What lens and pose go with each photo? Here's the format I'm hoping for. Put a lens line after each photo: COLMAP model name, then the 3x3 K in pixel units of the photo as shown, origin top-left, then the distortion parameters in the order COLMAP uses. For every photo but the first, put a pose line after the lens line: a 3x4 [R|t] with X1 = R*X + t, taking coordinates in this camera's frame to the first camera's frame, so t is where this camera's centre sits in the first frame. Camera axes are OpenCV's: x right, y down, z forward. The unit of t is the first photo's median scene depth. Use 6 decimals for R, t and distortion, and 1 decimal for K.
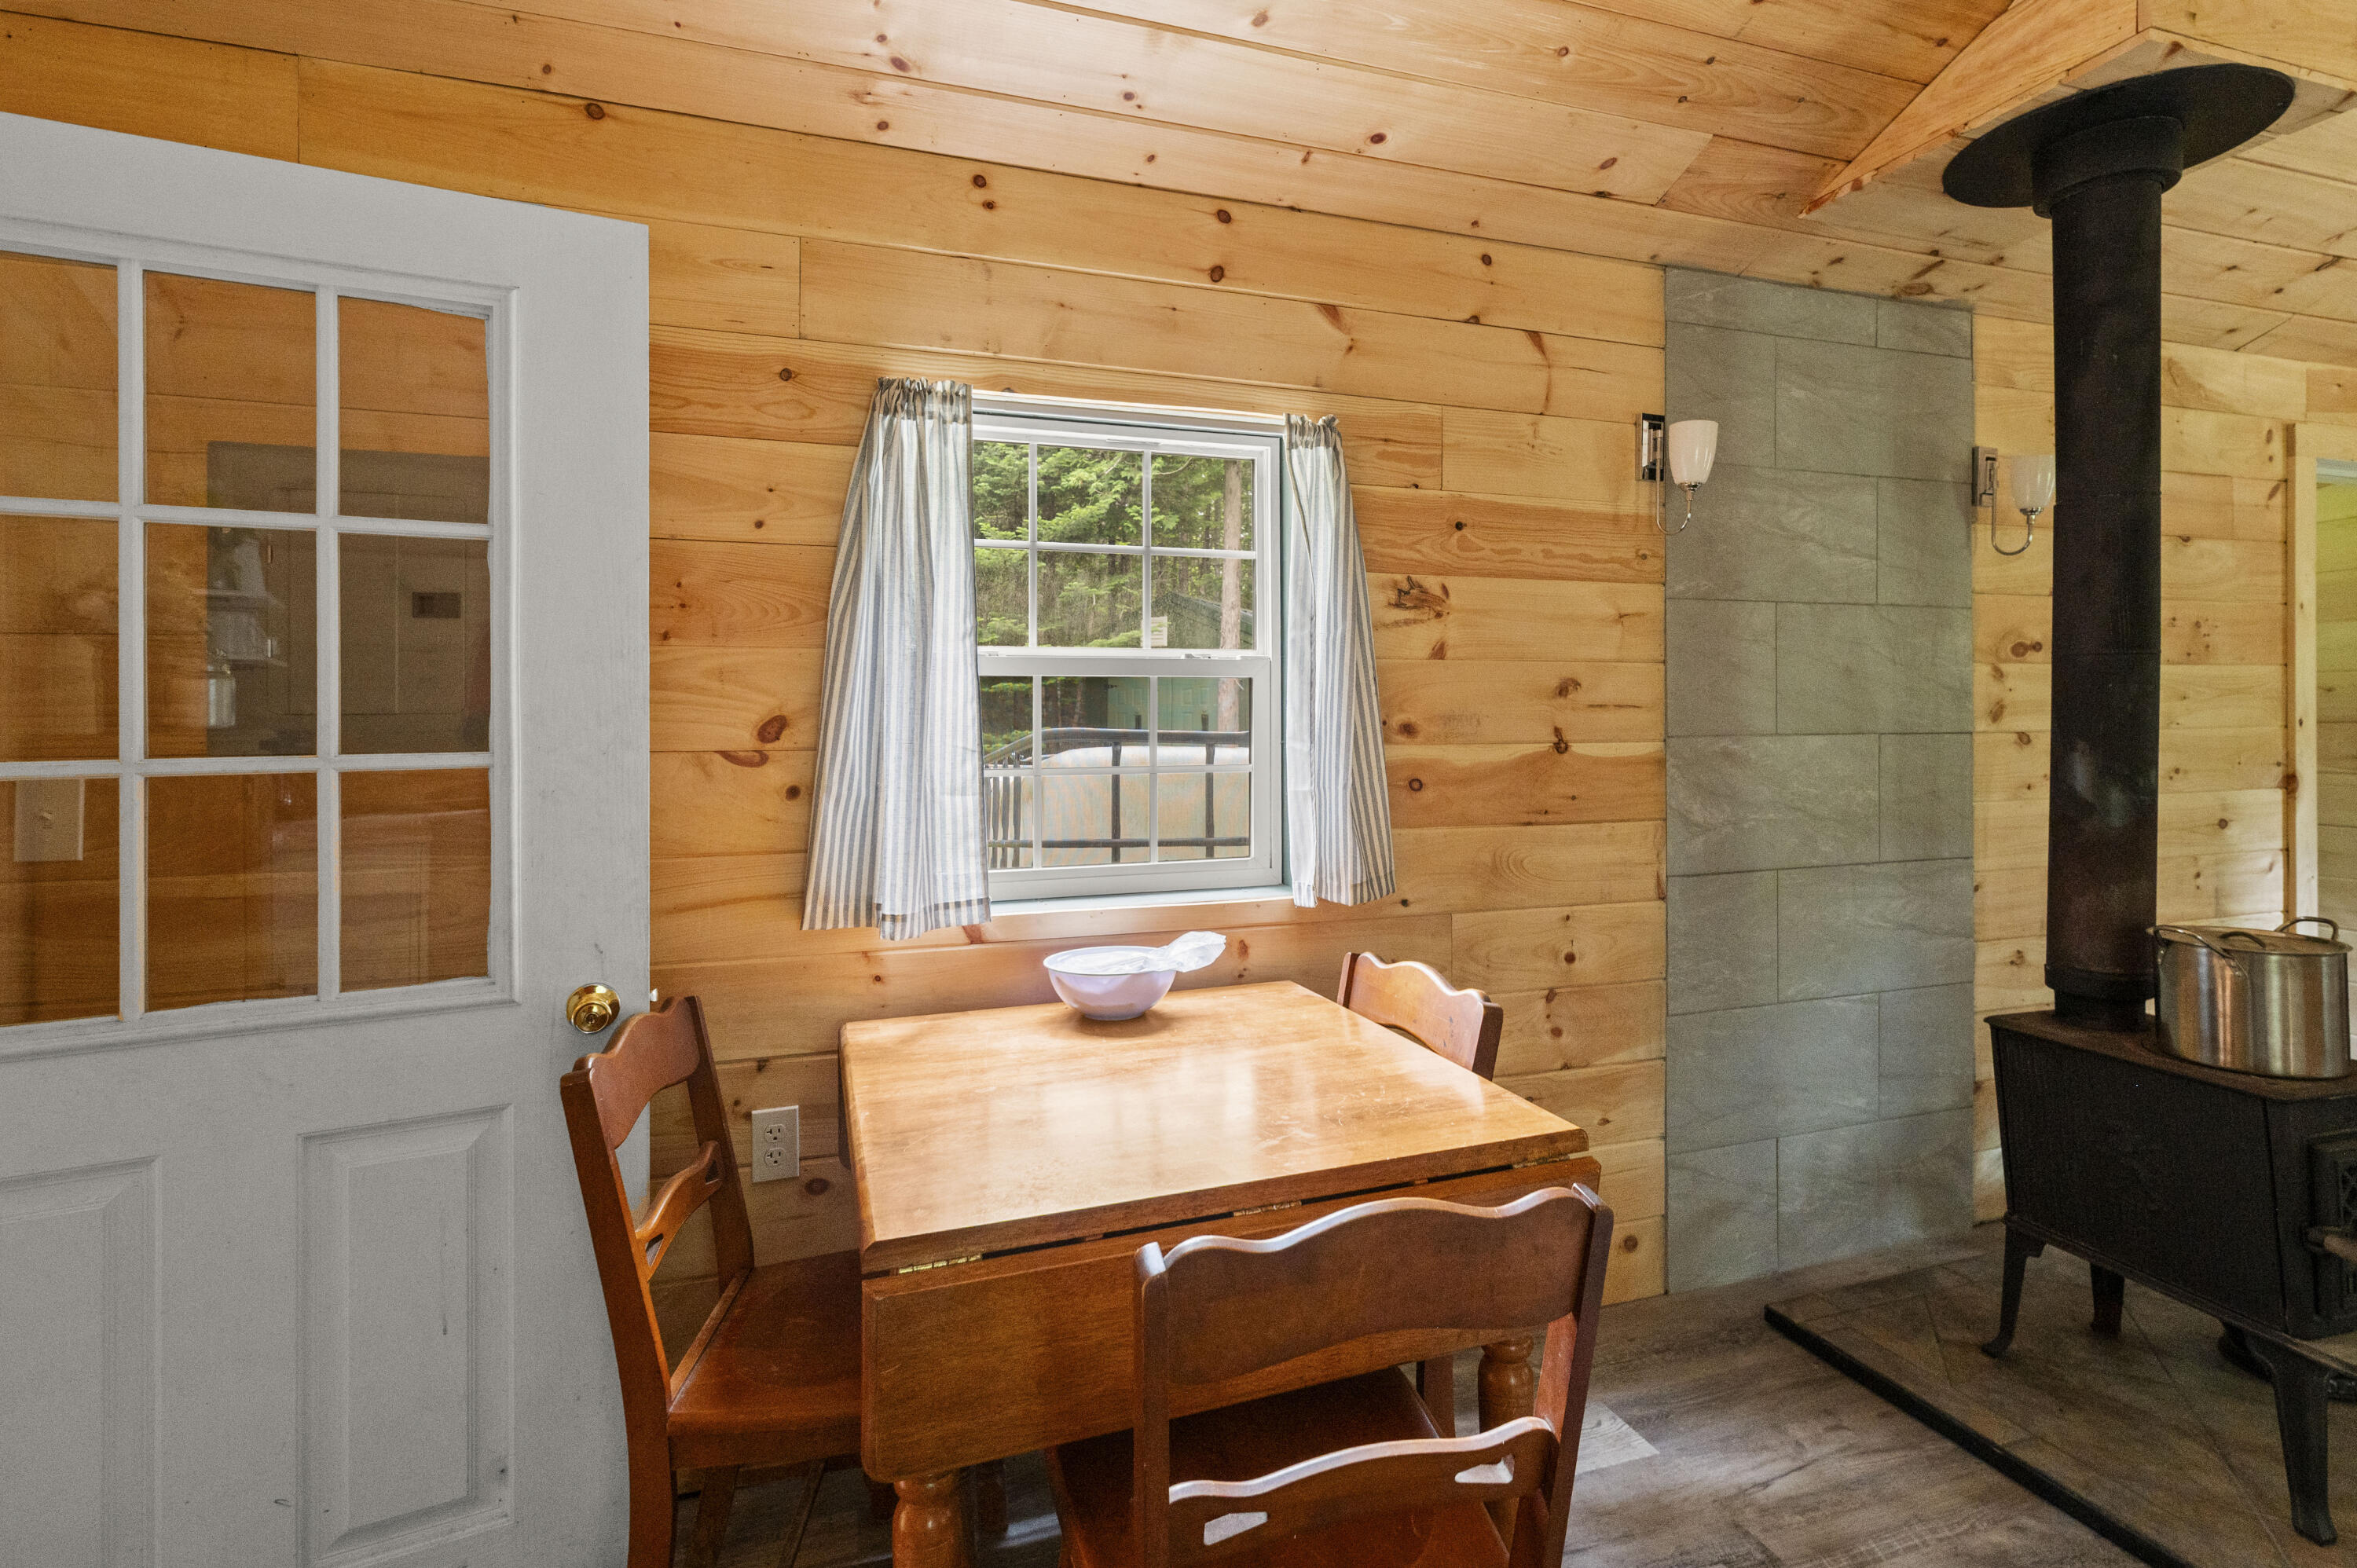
lens RADIAL K [[1123.6, 0, 1244.9], [0, 1123.6, 702.5], [0, 0, 1]] dist [0.003696, -0.000394]
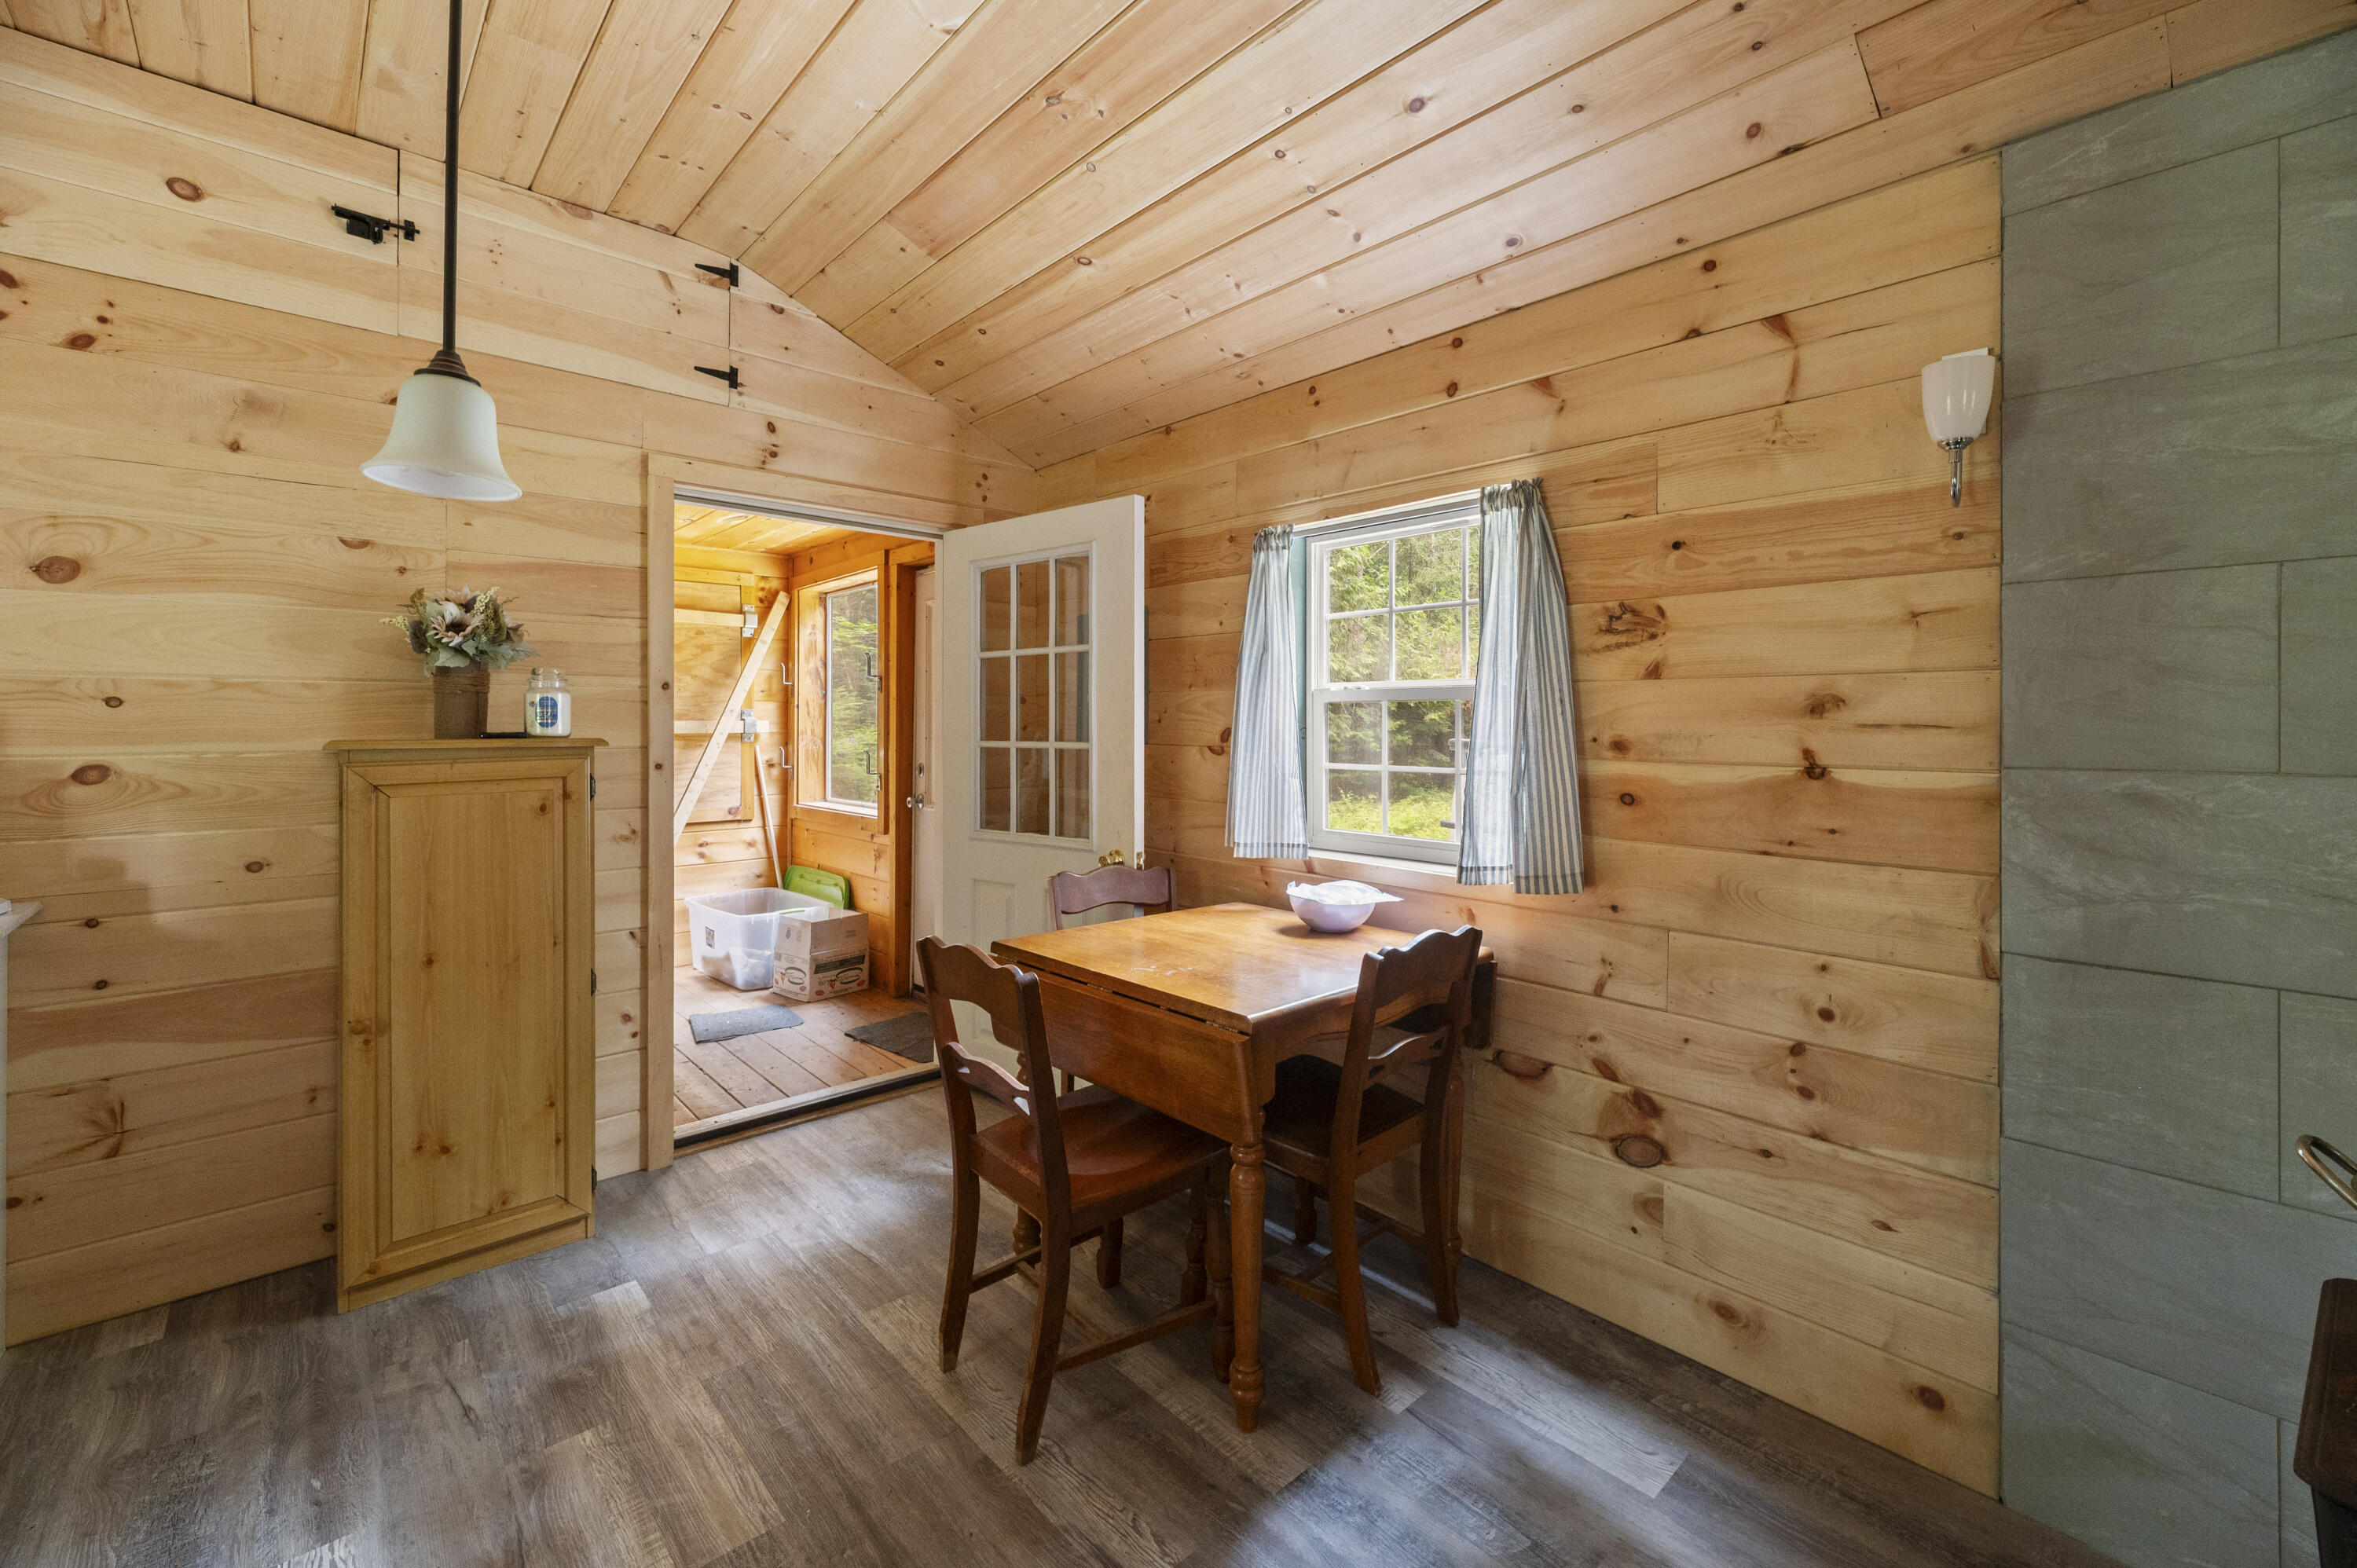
lens RADIAL K [[947.4, 0, 1173.1], [0, 947.4, 720.8], [0, 0, 1]] dist [-0.000495, -0.000753]
pose [[0.402401, 0.002470, -0.915460, 0.766715], [0.000147, 0.999996, 0.002763, -0.002919], [0.915463, -0.001246, 0.402399, 0.242777]]
